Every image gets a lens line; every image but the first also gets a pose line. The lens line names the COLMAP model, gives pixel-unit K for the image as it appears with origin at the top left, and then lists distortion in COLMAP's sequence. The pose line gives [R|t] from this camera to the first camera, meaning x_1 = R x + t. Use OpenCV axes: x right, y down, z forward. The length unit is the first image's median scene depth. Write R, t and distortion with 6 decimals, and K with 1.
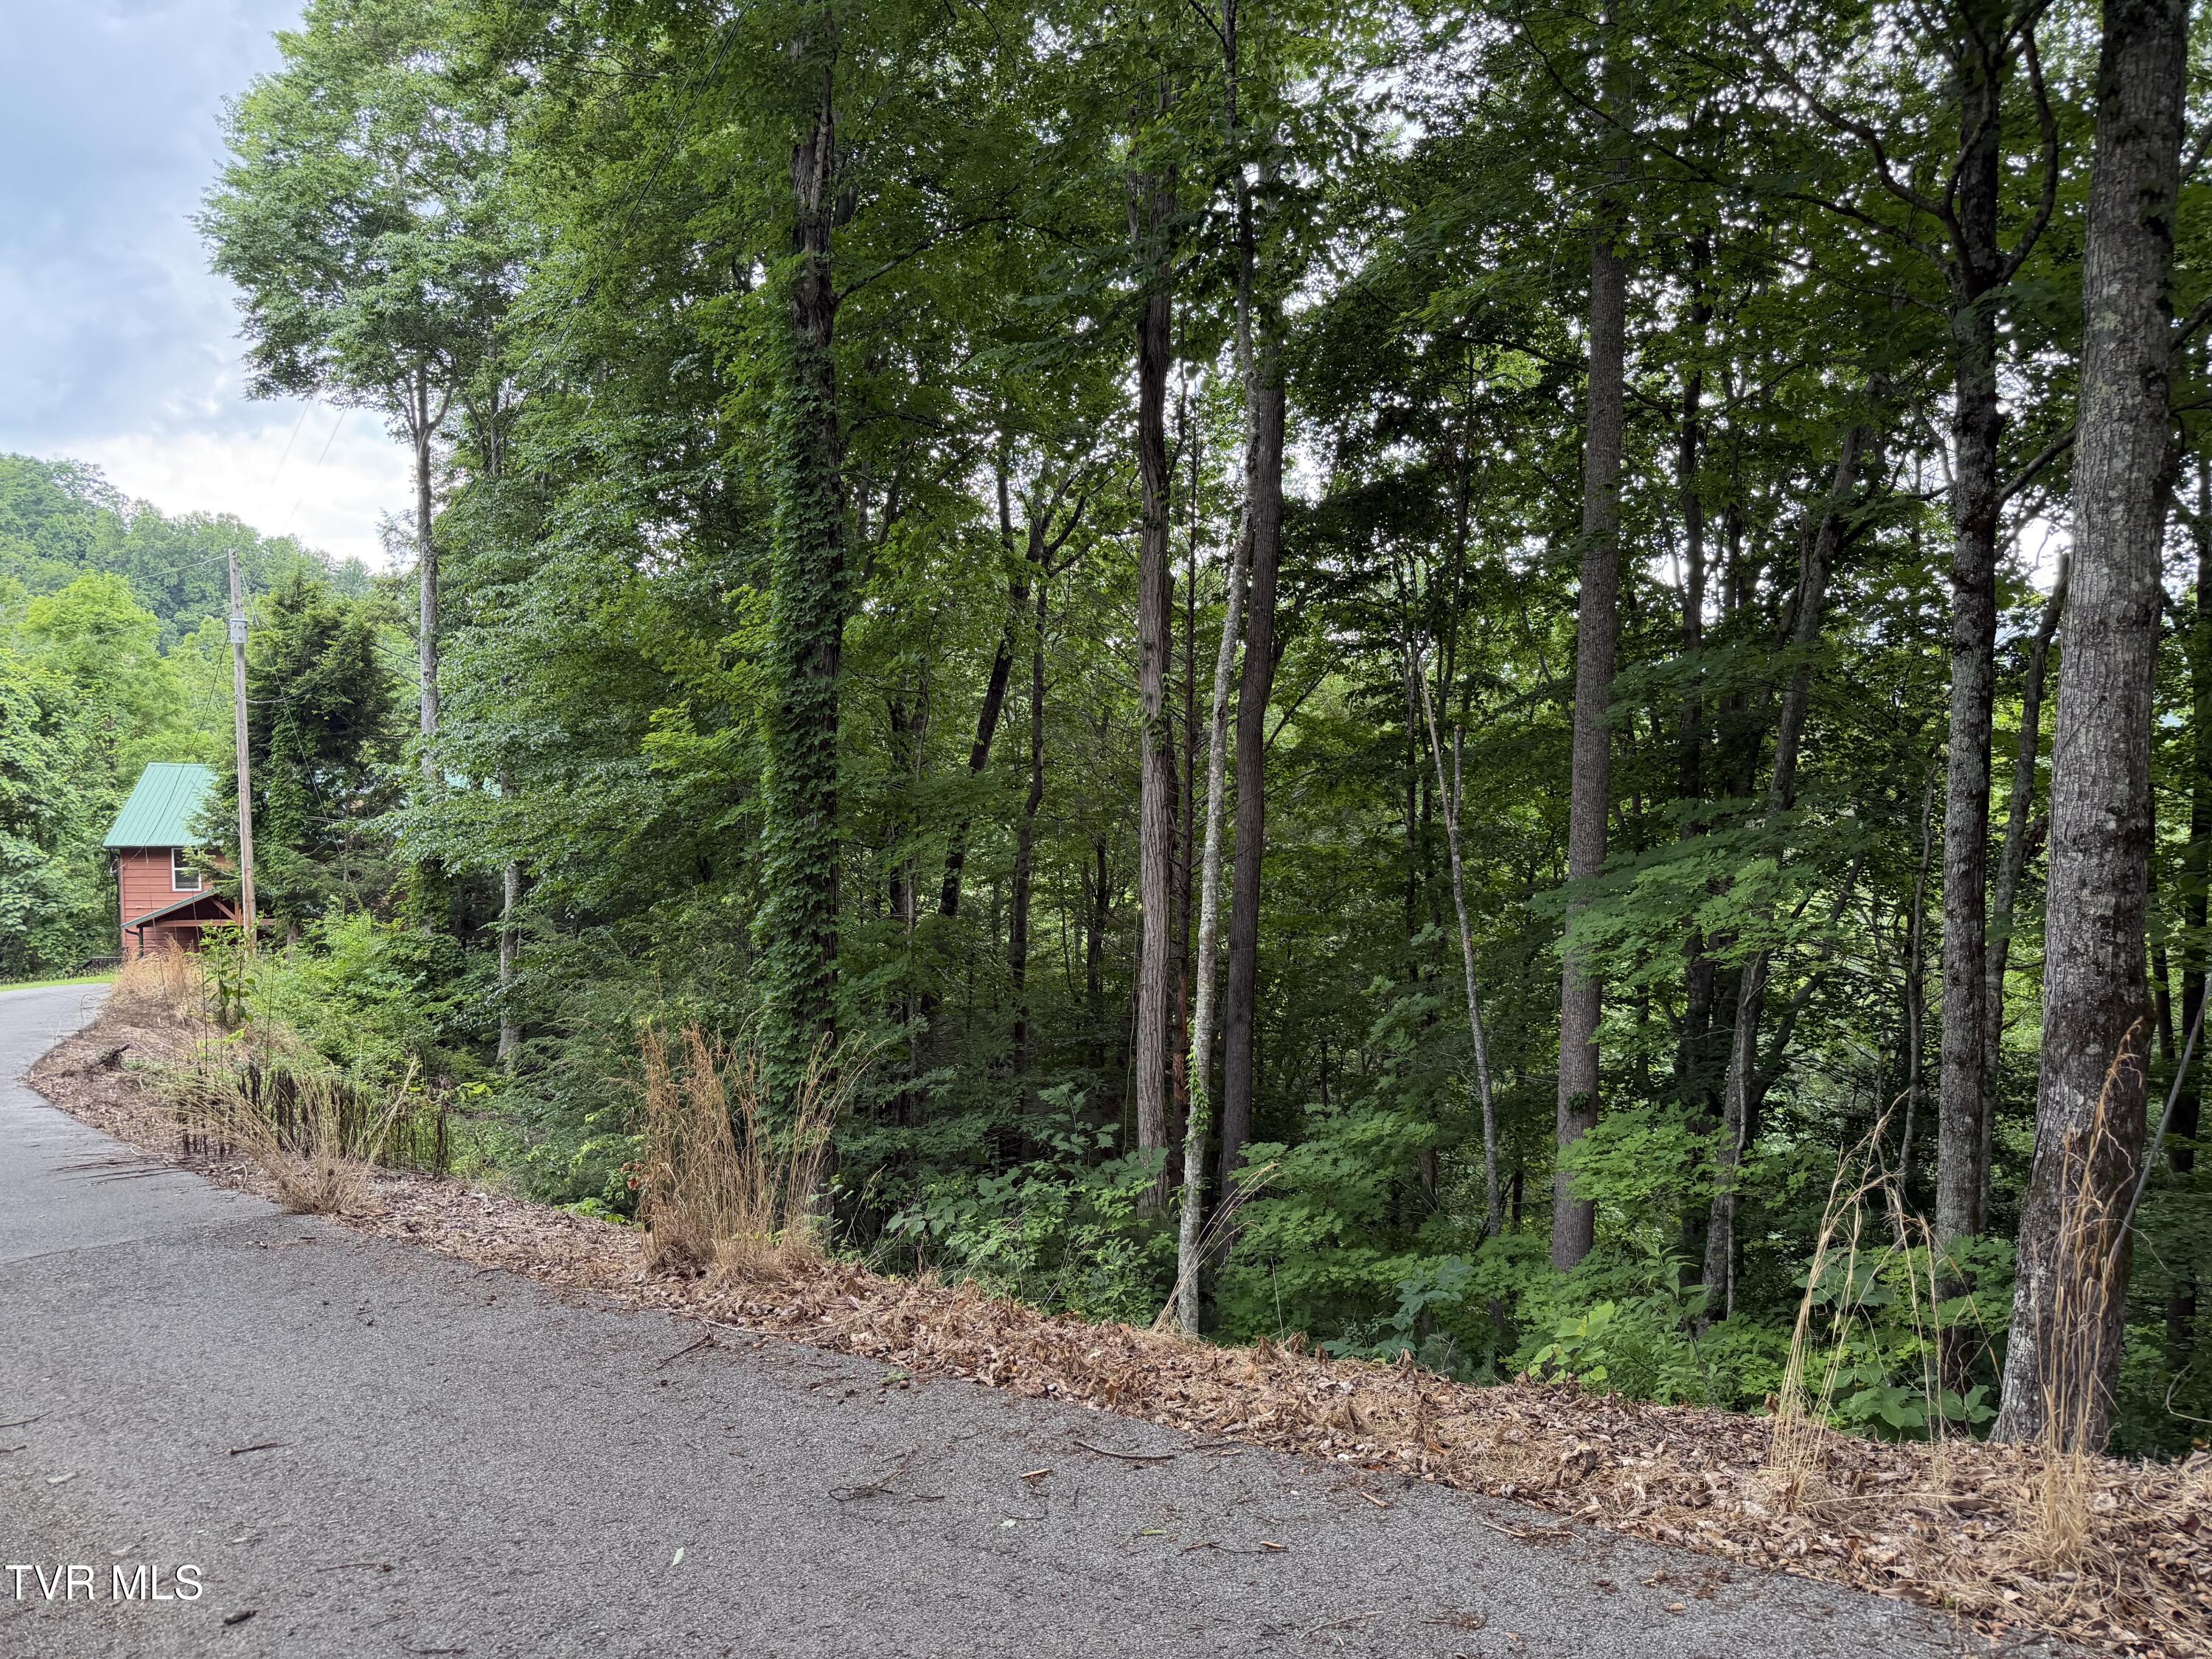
lens RADIAL K [[1550.0, 0, 1116.3], [0, 1550.0, 842.4], [0, 0, 1]] dist [0.050567, -0.065469]
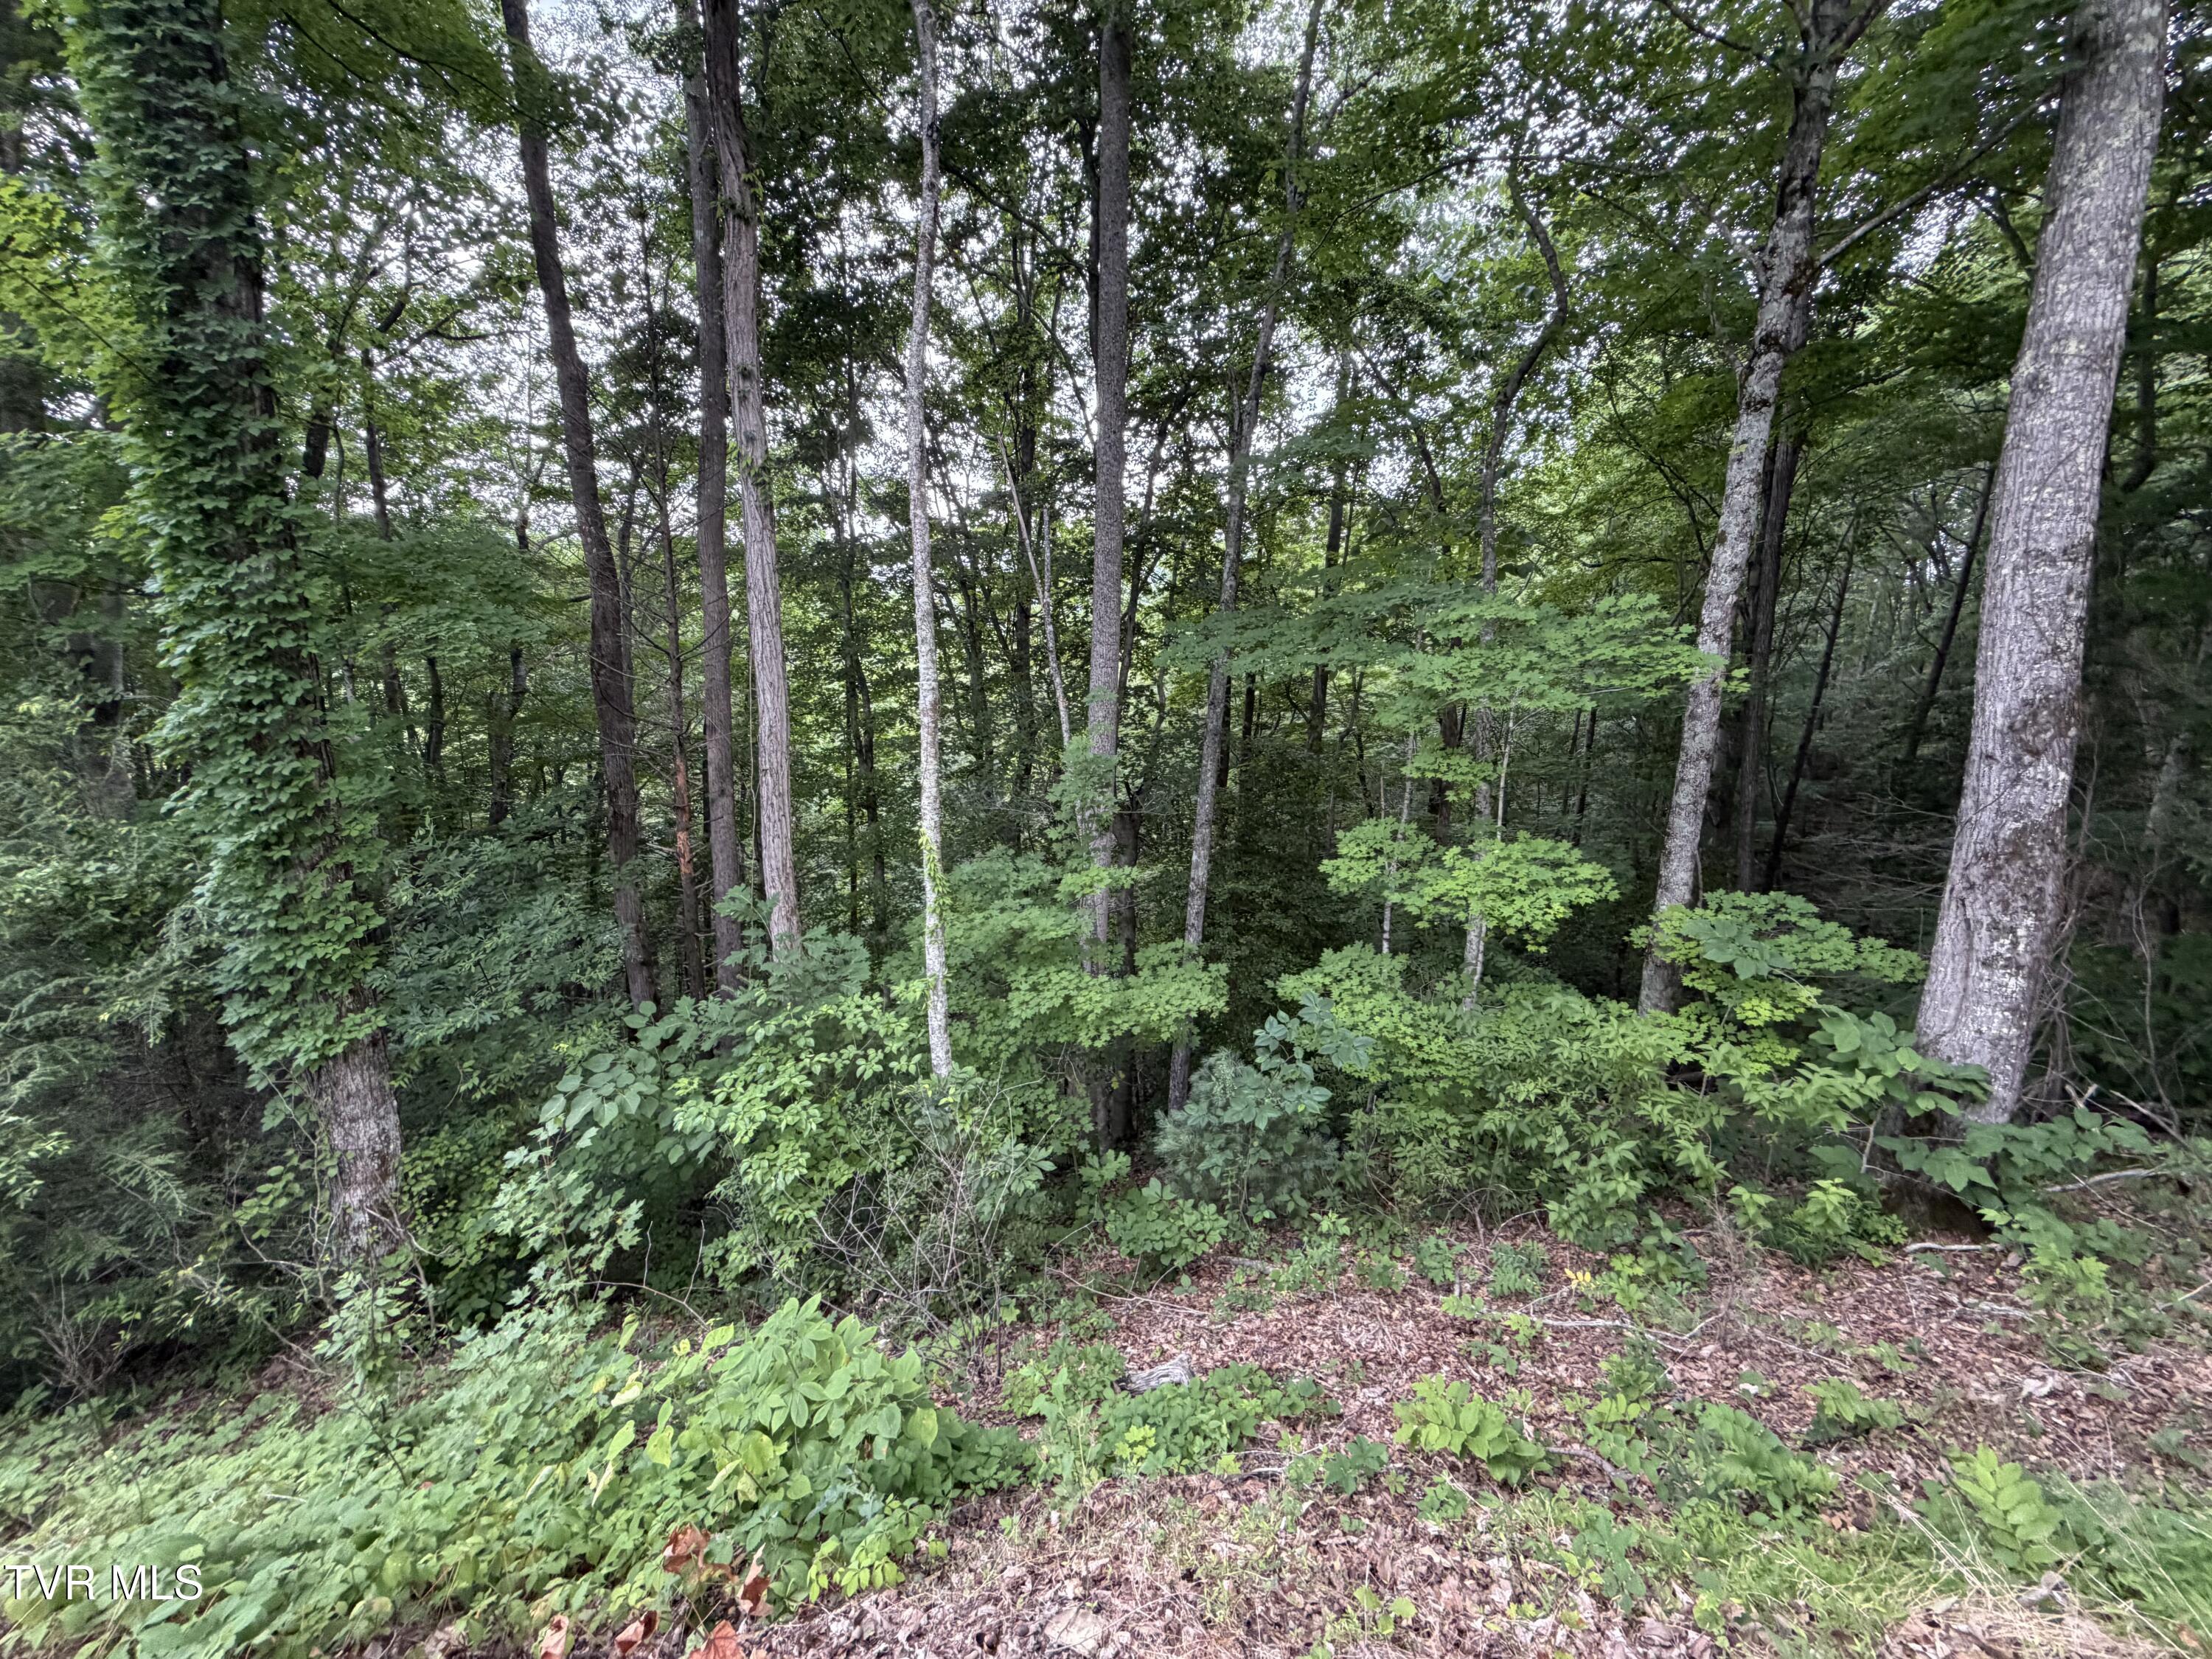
lens RADIAL K [[880.3, 0, 1098.1], [0, 880.3, 821.6], [0, 0, 1]] dist [-0.000145, -0.000626]
pose [[0.756573, -0.141296, 0.638461, -0.175341], [0.021586, 0.981240, 0.191576, 0.026649], [-0.653553, -0.131159, 0.745430, 0.470324]]
